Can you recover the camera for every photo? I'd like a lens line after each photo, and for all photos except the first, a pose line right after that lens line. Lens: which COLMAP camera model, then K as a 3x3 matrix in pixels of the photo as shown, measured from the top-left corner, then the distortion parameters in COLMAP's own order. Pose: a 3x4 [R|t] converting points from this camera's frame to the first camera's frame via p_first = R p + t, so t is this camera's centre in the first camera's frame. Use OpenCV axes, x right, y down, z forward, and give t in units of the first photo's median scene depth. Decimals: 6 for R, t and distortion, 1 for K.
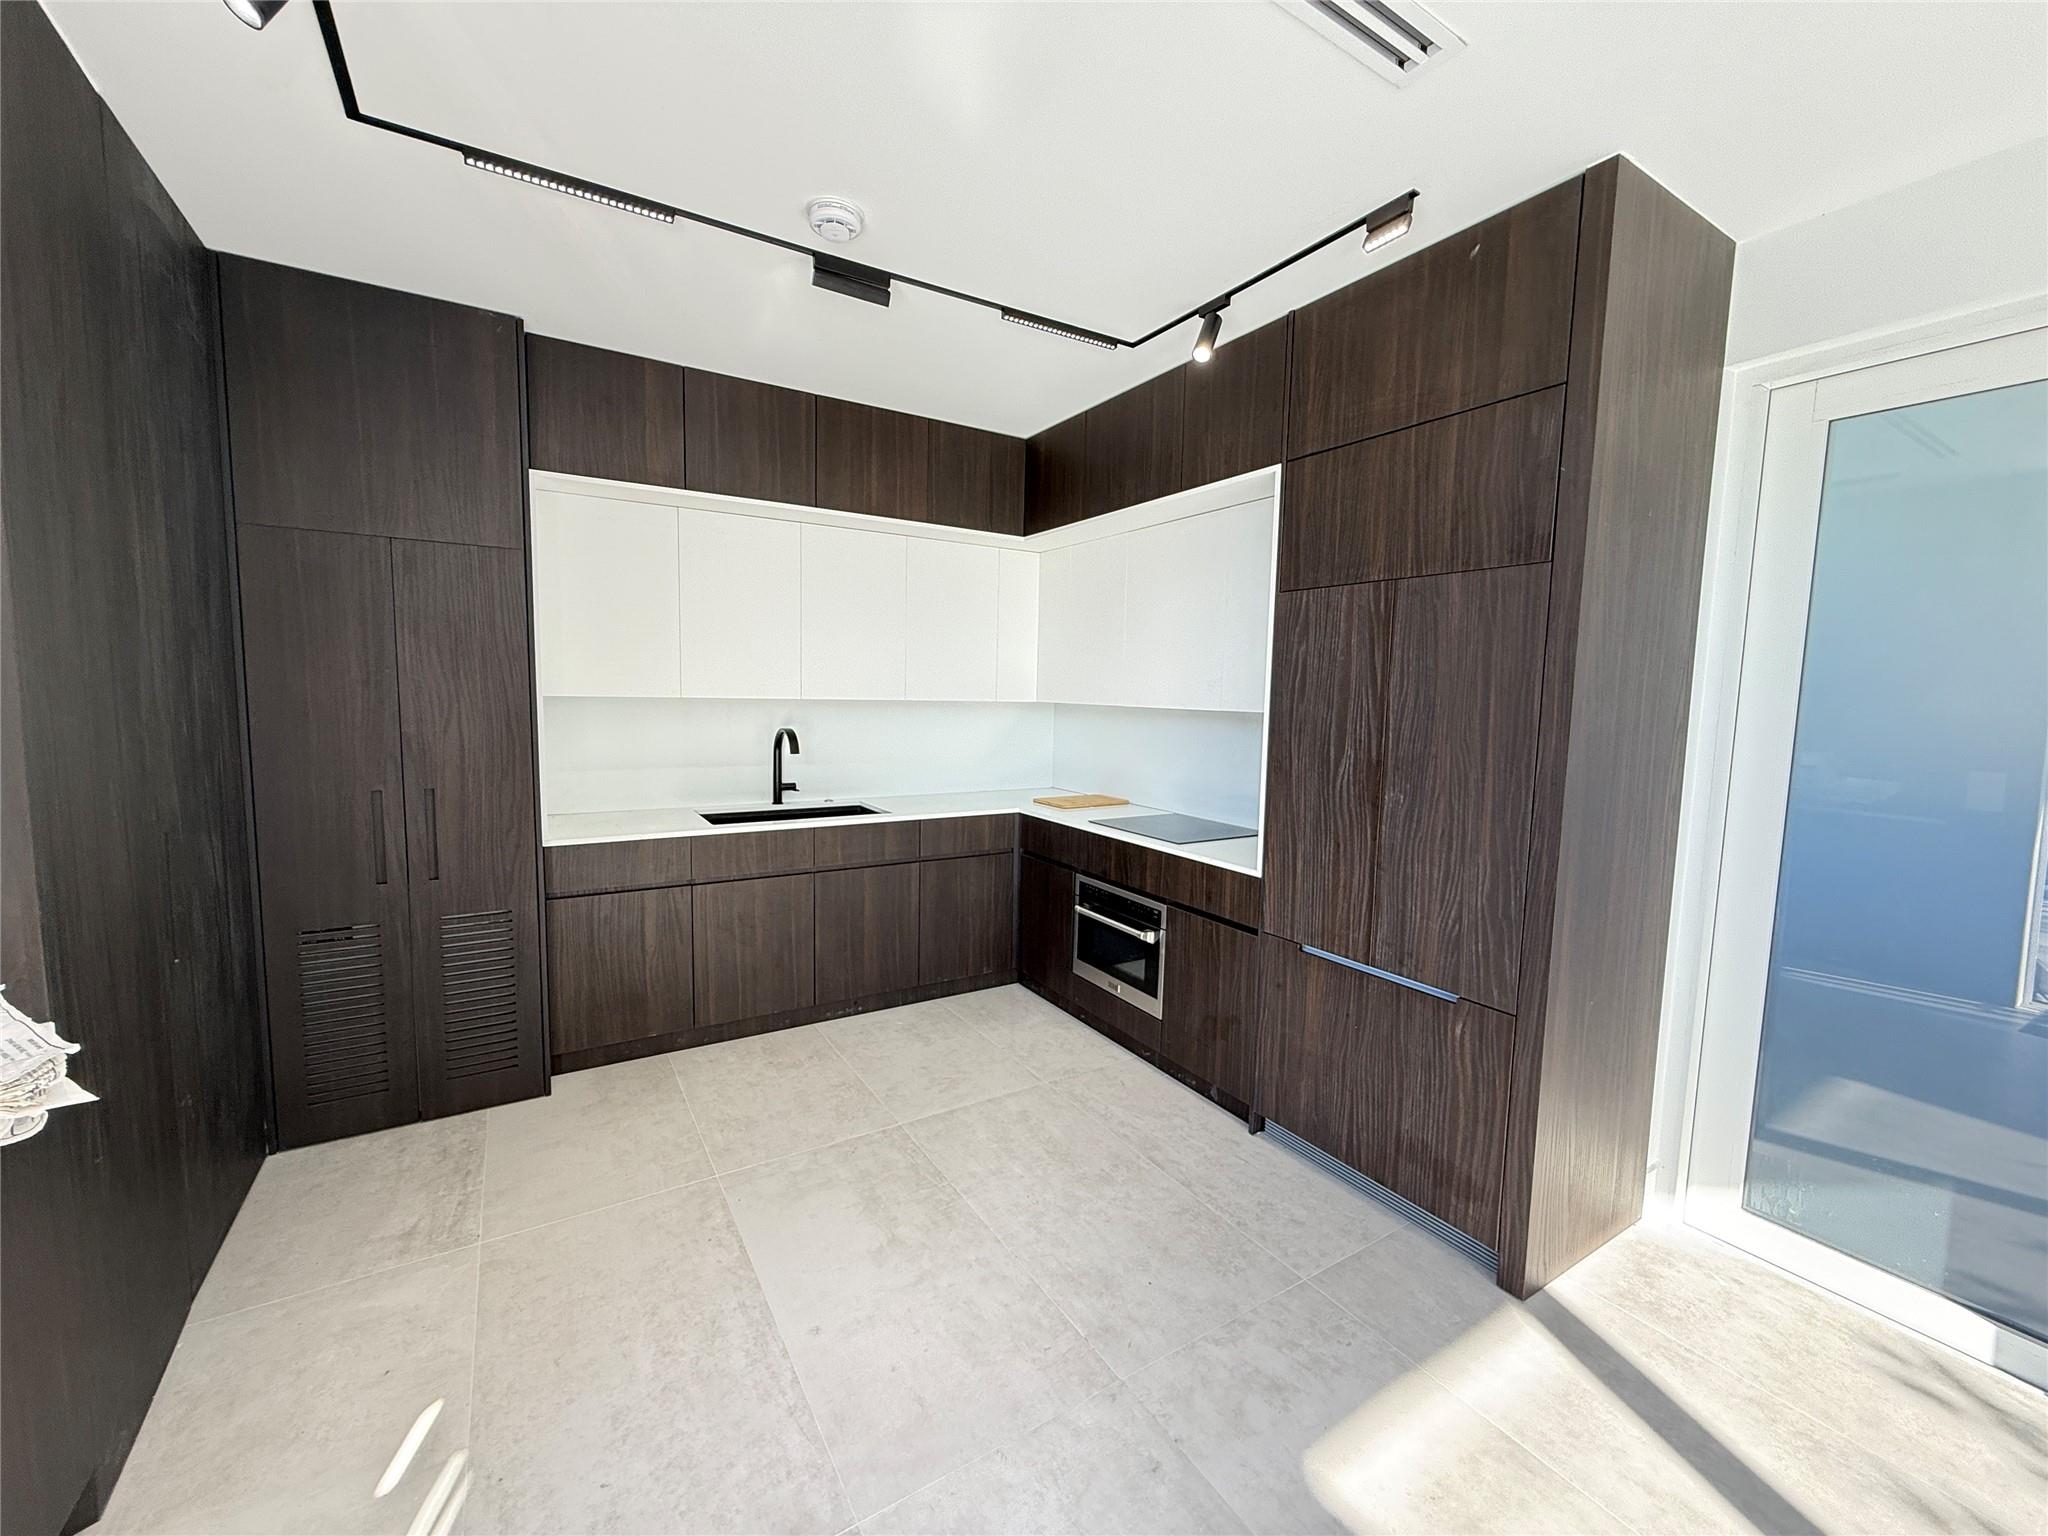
lens RADIAL K [[813.9, 0, 1019.1], [0, 813.9, 761.9], [0, 0, 1]] dist [0.001670, 0.000141]
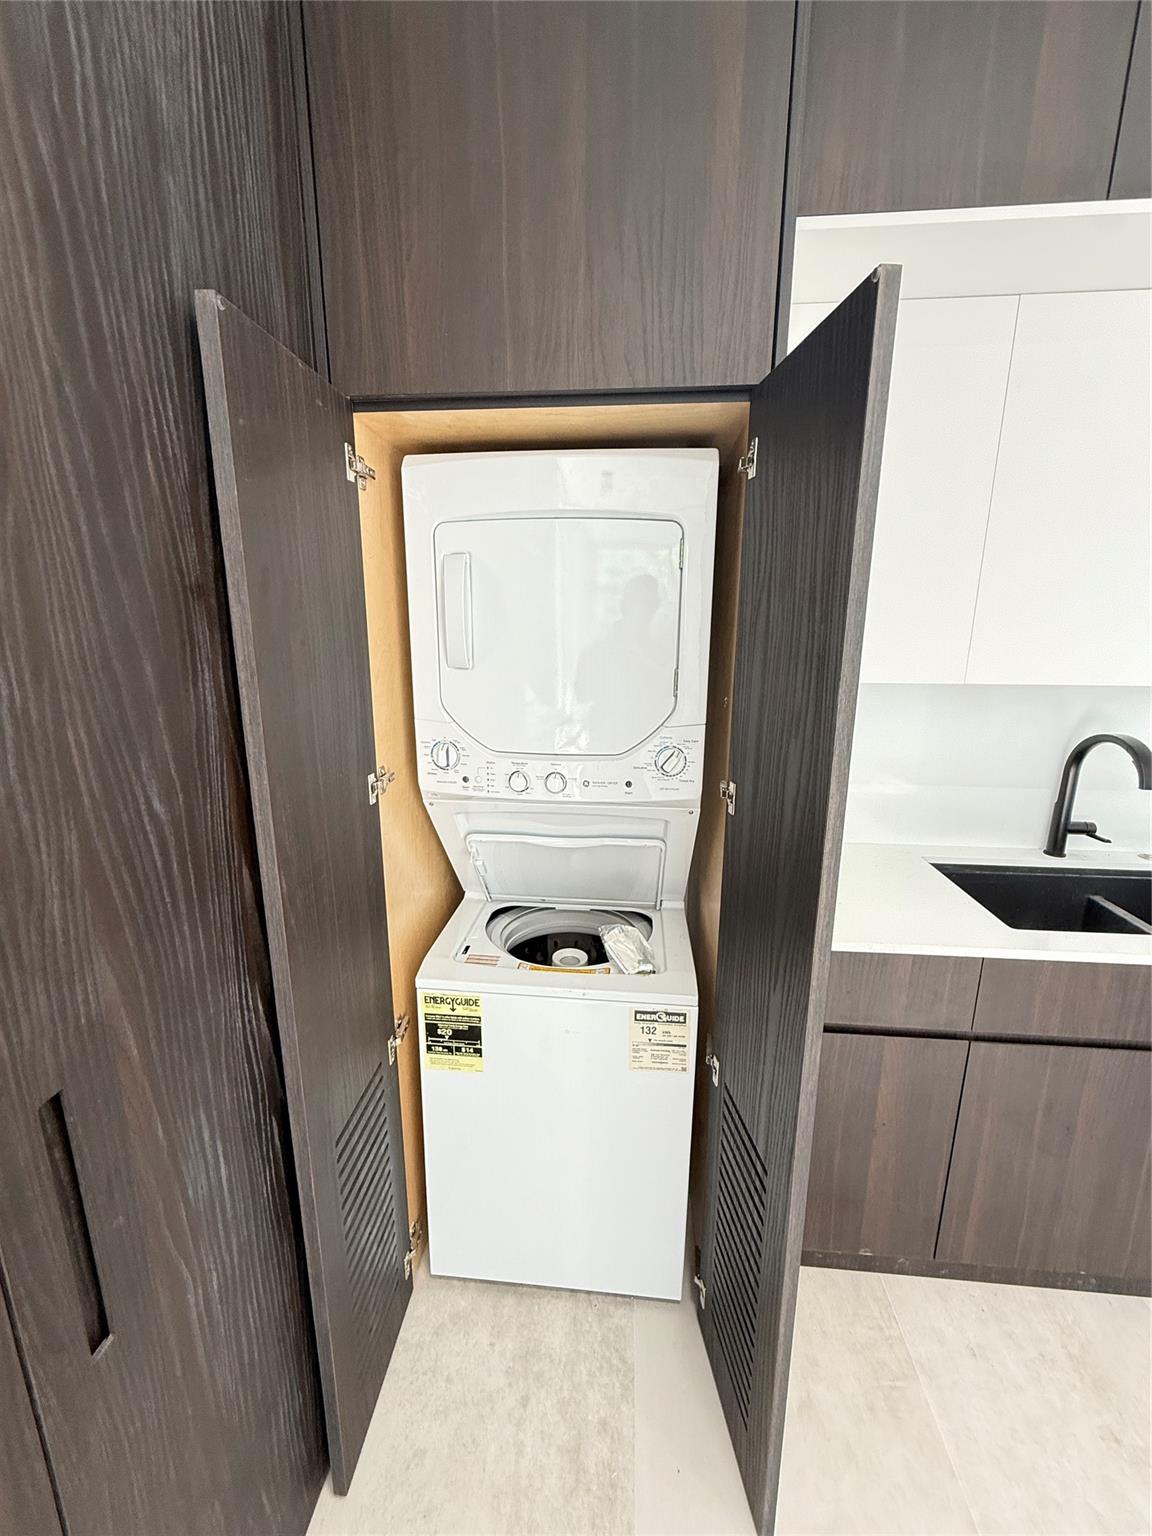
lens RADIAL K [[610.5, 0, 574.1], [0, 610.5, 757.2], [0, 0, 1]] dist [0.001670, 0.000141]
pose [[0.803576, 0.105996, -0.585688, -0.378522], [-0.037971, 0.991140, 0.127277, -0.072854], [0.593989, -0.080037, 0.800481, 0.511681]]
